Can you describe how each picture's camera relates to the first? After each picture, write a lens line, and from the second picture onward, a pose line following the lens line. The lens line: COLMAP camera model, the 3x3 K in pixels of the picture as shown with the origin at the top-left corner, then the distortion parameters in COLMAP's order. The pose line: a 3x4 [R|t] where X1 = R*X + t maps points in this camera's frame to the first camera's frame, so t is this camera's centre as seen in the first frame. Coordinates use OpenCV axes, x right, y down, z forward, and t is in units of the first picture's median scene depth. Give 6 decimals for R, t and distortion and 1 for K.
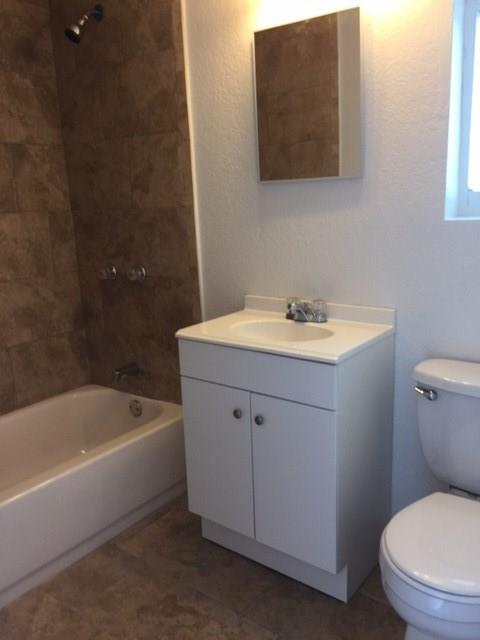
lens RADIAL K [[550.7, 0, 244.0], [0, 550.7, 324.9], [0, 0, 1]] dist [0.061105, -0.094888]
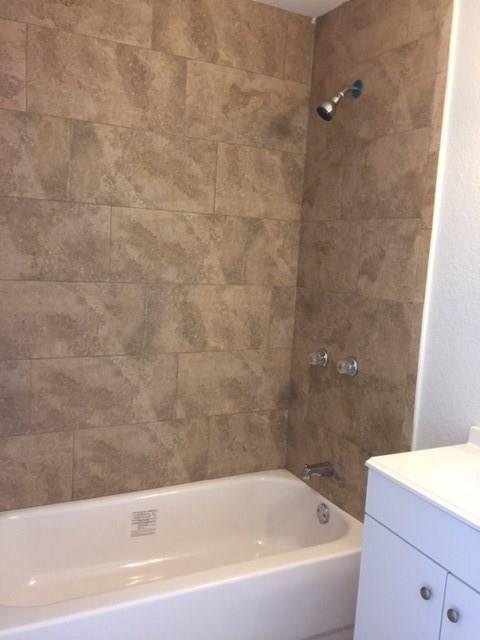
lens RADIAL K [[550.7, 0, 237.0], [0, 550.7, 323.1], [0, 0, 1]] dist [0.061105, -0.094888]
pose [[0.886981, 0.148351, -0.437330, 0.026772], [-0.188017, 0.980964, -0.048568, -0.084664], [0.421800, 0.125305, 0.897989, 0.114322]]
